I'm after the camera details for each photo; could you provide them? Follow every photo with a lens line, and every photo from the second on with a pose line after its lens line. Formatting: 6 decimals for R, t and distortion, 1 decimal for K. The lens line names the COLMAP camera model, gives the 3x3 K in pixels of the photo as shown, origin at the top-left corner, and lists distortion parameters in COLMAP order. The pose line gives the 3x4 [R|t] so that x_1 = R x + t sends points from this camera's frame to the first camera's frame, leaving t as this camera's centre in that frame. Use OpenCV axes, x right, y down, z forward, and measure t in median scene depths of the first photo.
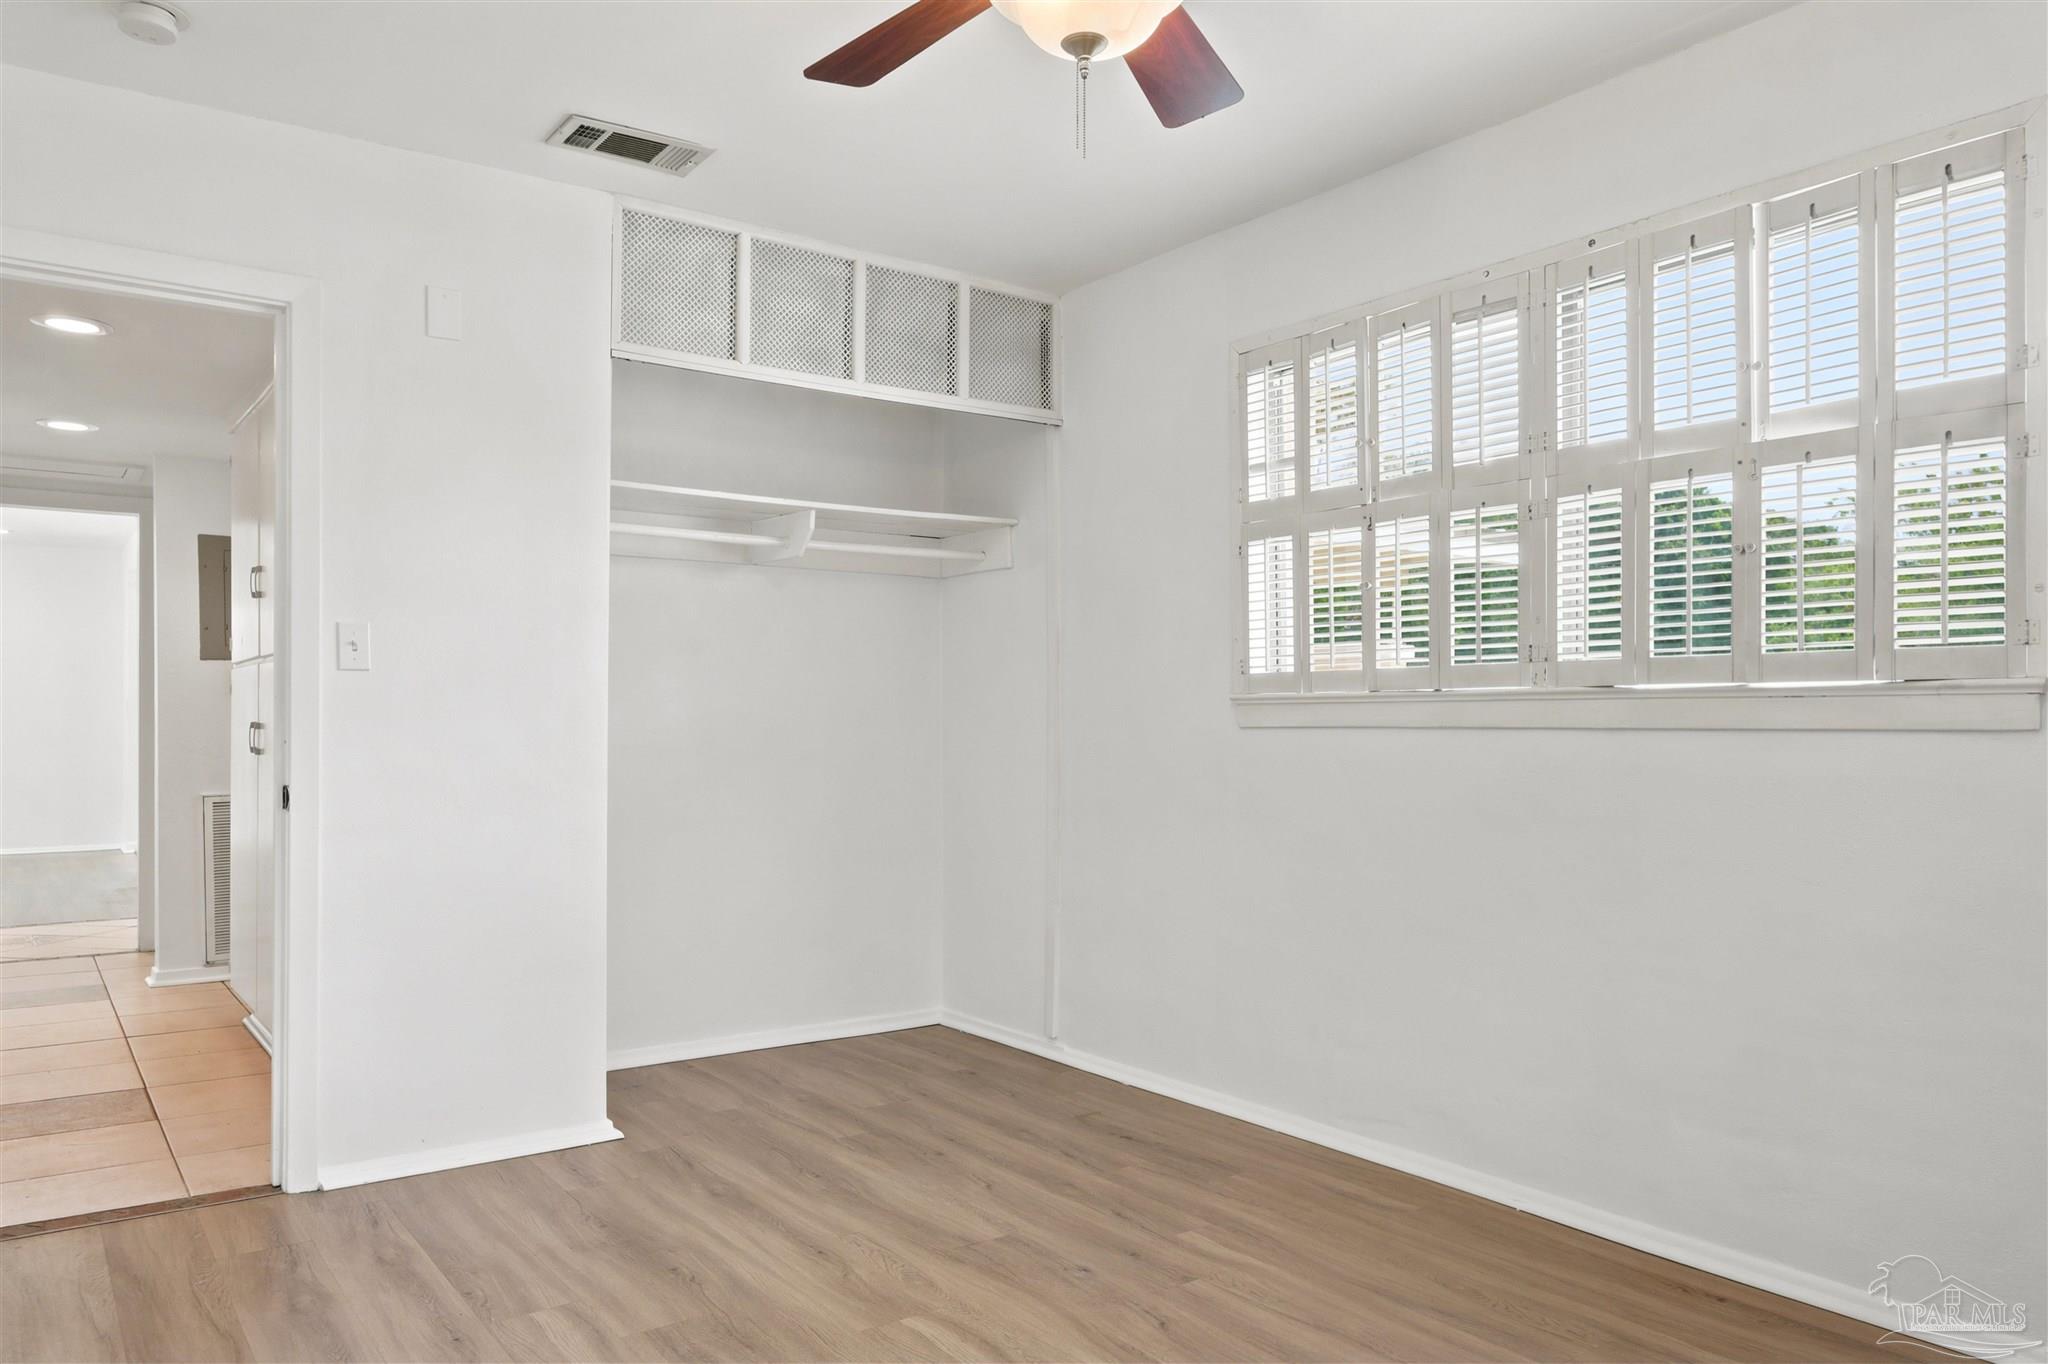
lens RADIAL K [[1404.1, 0, 1026.0], [0, 1404.1, 717.9], [0, 0, 1]] dist [-0.003651, 0.000883]
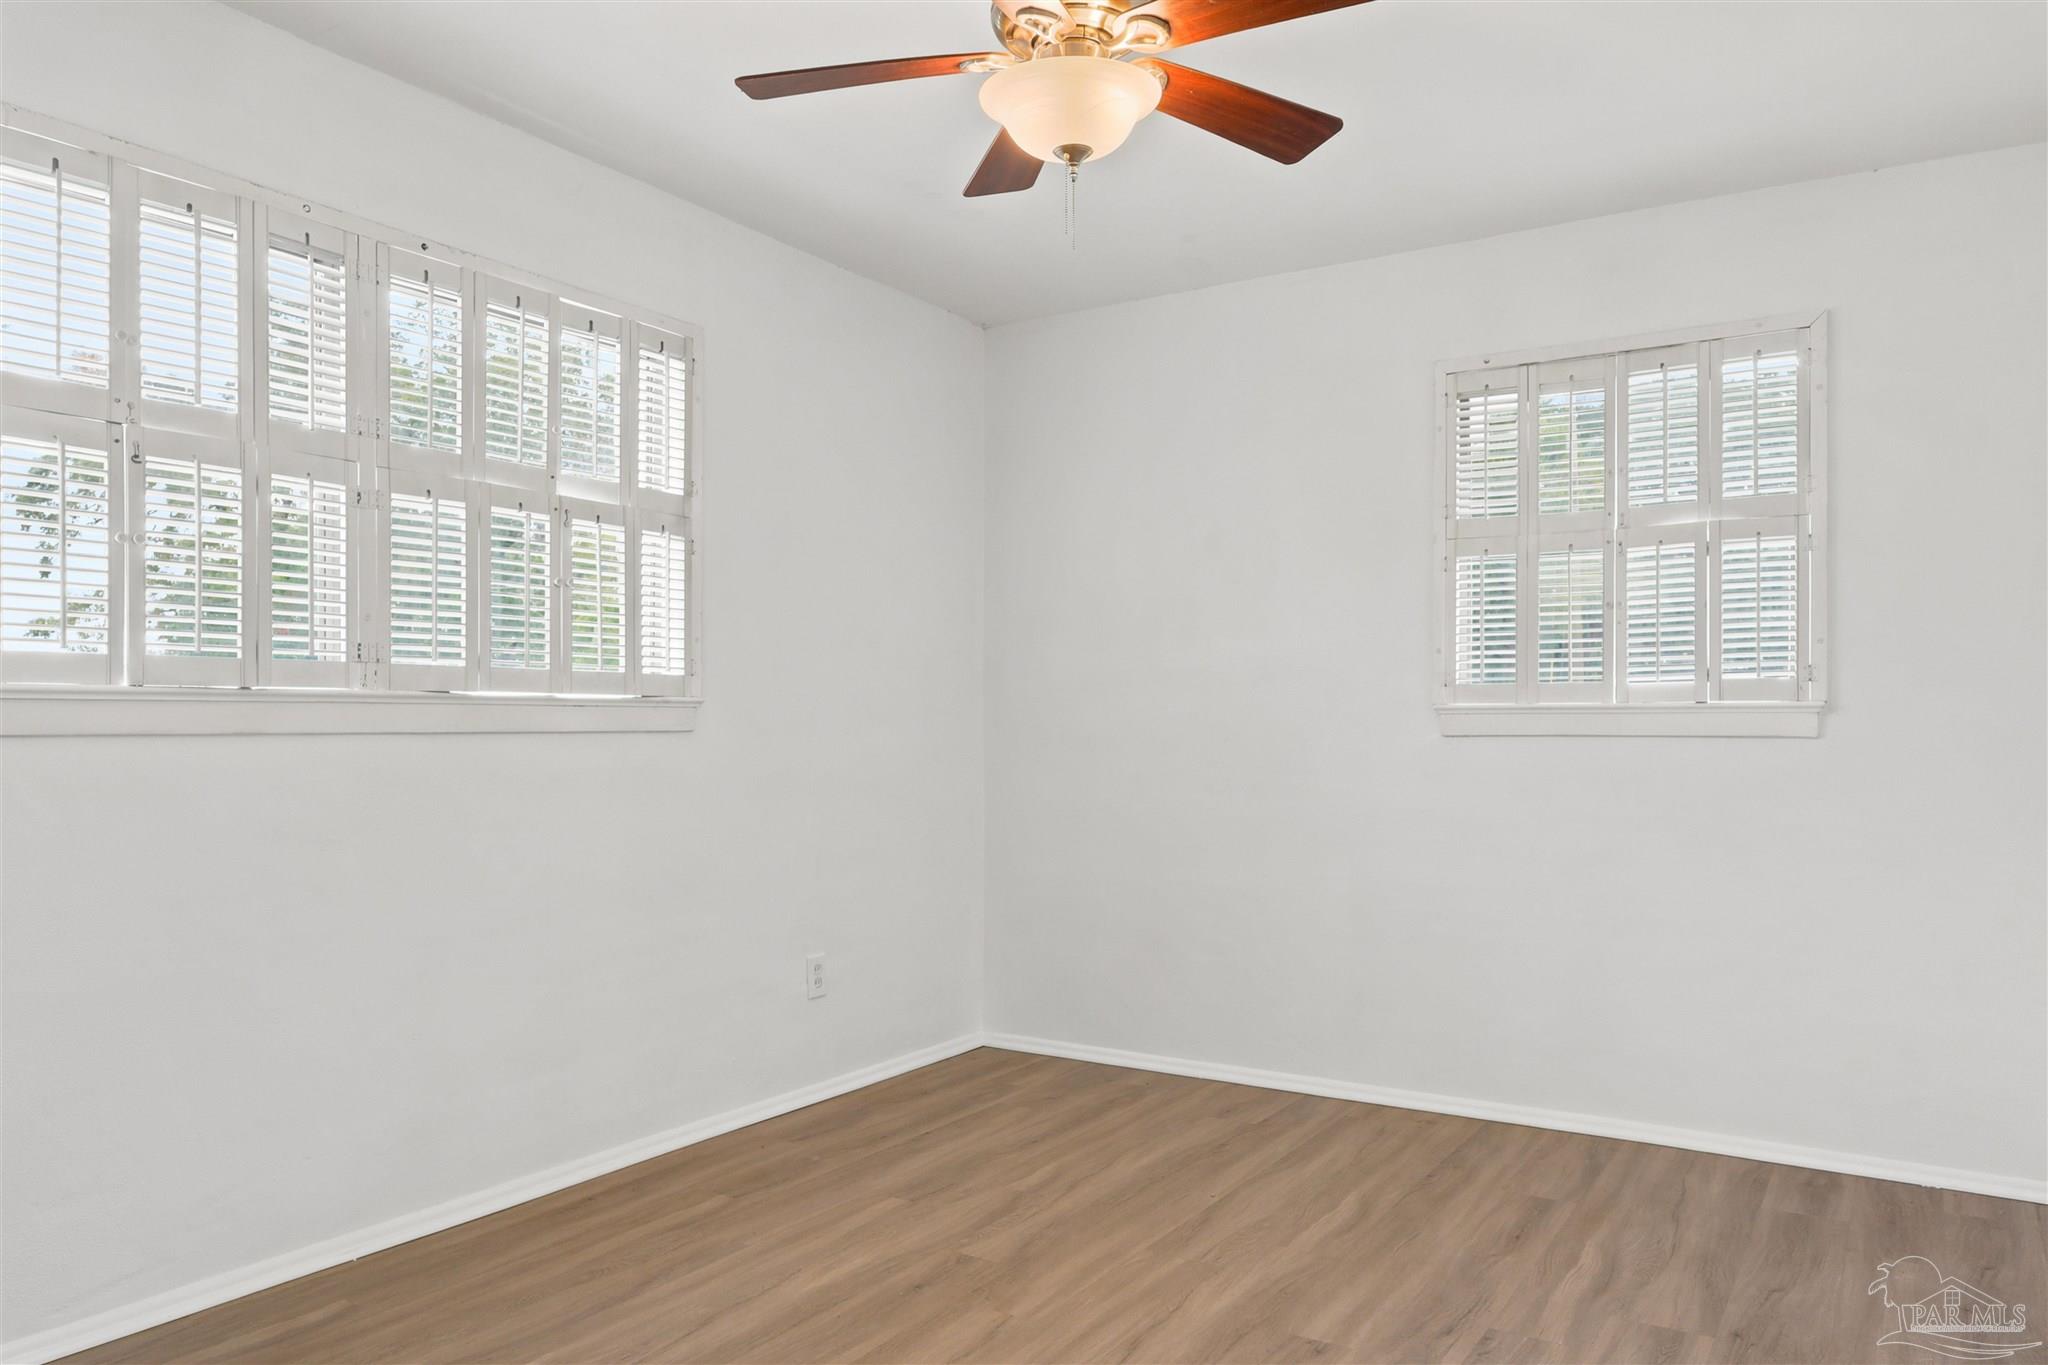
lens RADIAL K [[1418.5, 0, 1004.2], [0, 1418.5, 734.7], [0, 0, 1]] dist [-0.004082, 0.004829]
pose [[-0.355398, -0.010047, 0.934661, -0.724812], [-0.001054, 0.999946, 0.010348, -0.002188], [-0.934715, 0.002693, -0.355389, 1.022200]]
